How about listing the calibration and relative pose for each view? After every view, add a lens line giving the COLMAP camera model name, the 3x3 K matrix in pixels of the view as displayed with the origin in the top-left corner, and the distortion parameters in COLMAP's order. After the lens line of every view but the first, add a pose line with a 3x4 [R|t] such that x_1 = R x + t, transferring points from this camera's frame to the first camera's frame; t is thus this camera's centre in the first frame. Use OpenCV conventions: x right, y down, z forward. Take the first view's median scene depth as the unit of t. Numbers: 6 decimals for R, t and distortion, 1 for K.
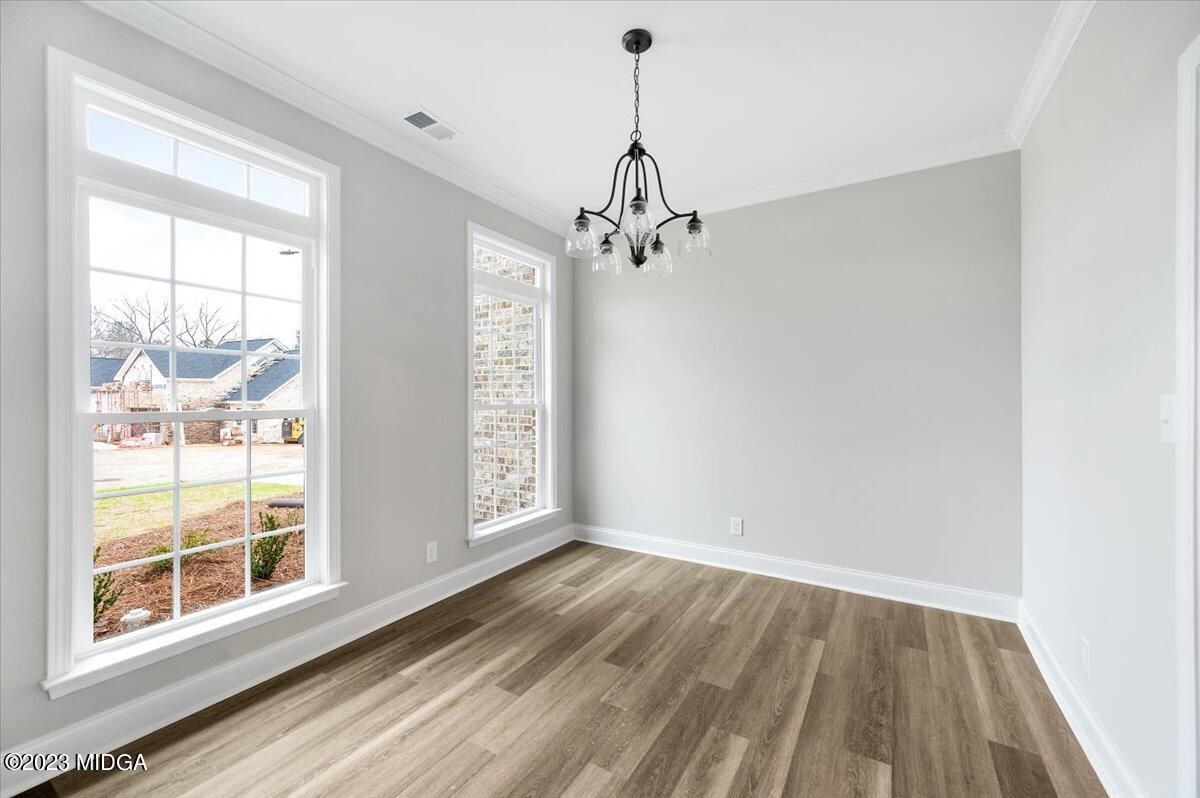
lens RADIAL K [[480.3, 0, 597.4], [0, 480.3, 394.3], [0, 0, 1]] dist [0.001050, 0.000063]
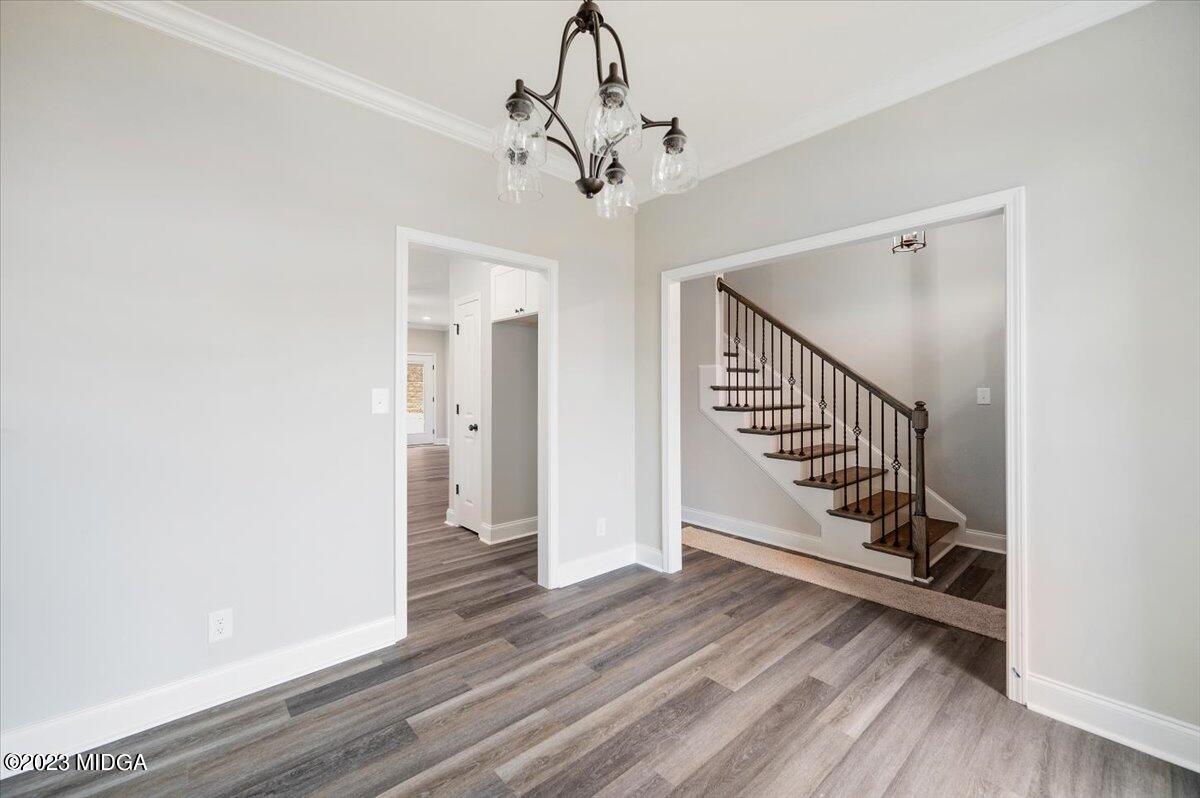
lens RADIAL K [[486.3, 0, 600.7], [0, 486.3, 385.5], [0, 0, 1]] dist [0.001375, 0.000207]
pose [[-0.958682, 0.003805, 0.284455, -0.115309], [0.000335, 0.999925, -0.012246, 0.007695], [-0.284480, -0.011645, -0.958611, 1.526404]]
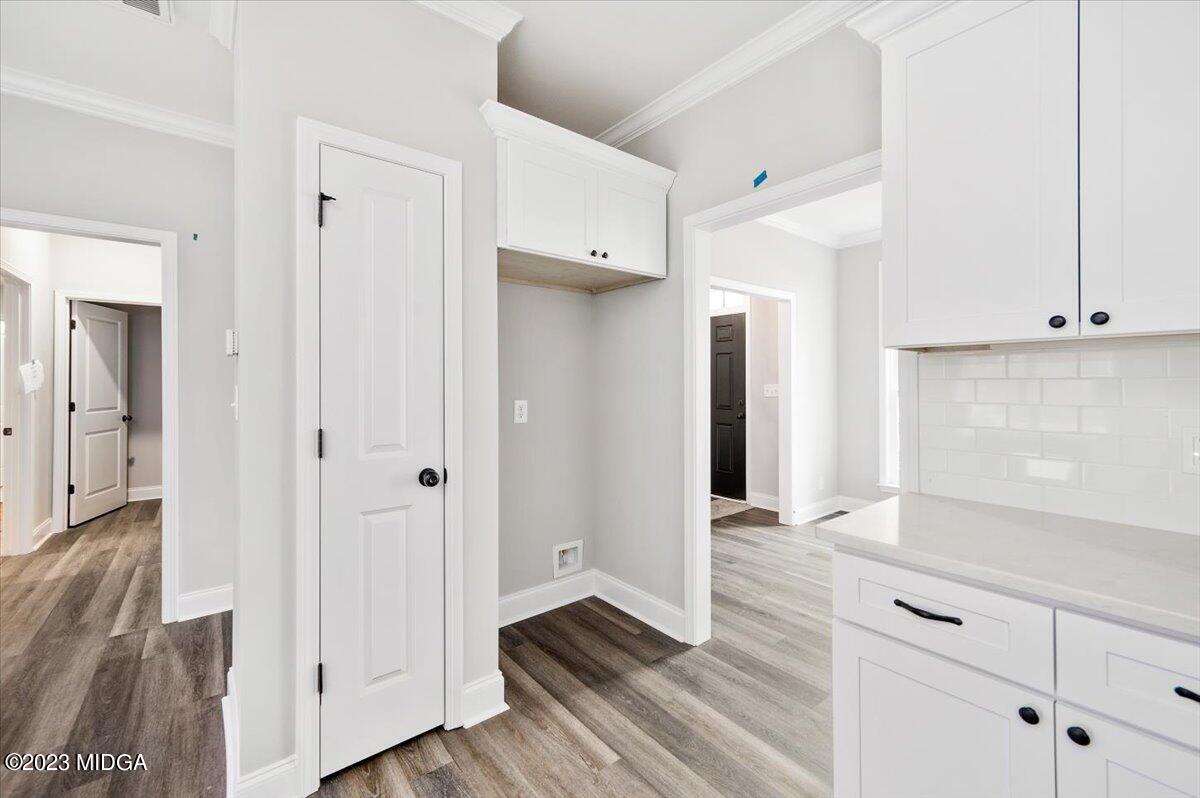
lens RADIAL K [[486.3, 0, 600.7], [0, 486.3, 385.5], [0, 0, 1]] dist [0.001375, 0.000207]
pose [[-0.329724, 0.004321, -0.944067, 1.618648], [0.002030, 0.999990, 0.003868, -0.004827], [0.944075, -0.000641, -0.329730, 0.306260]]
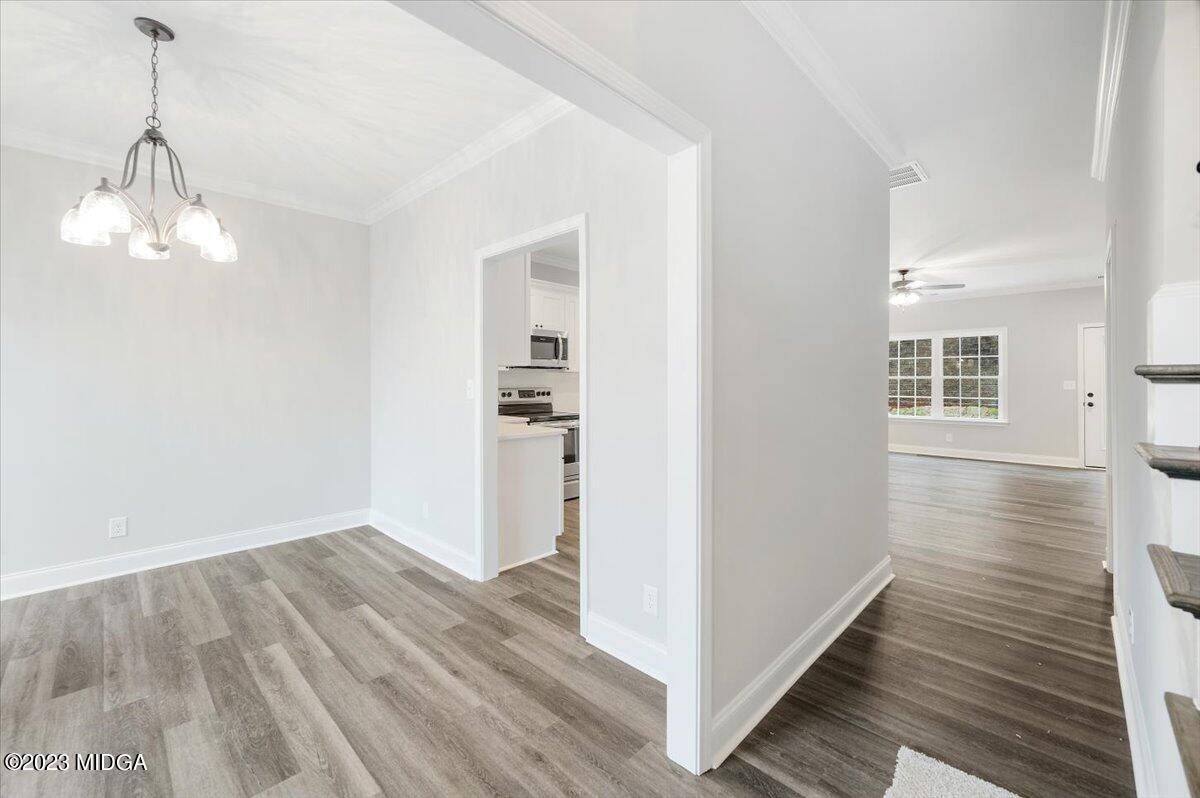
lens RADIAL K [[486.3, 0, 600.7], [0, 486.3, 385.5], [0, 0, 1]] dist [0.001375, 0.000207]
pose [[0.218173, -0.007651, 0.975880, -0.658102], [-0.001745, 0.999965, 0.008230, 0.002543], [-0.975909, -0.003498, 0.218152, -0.121849]]
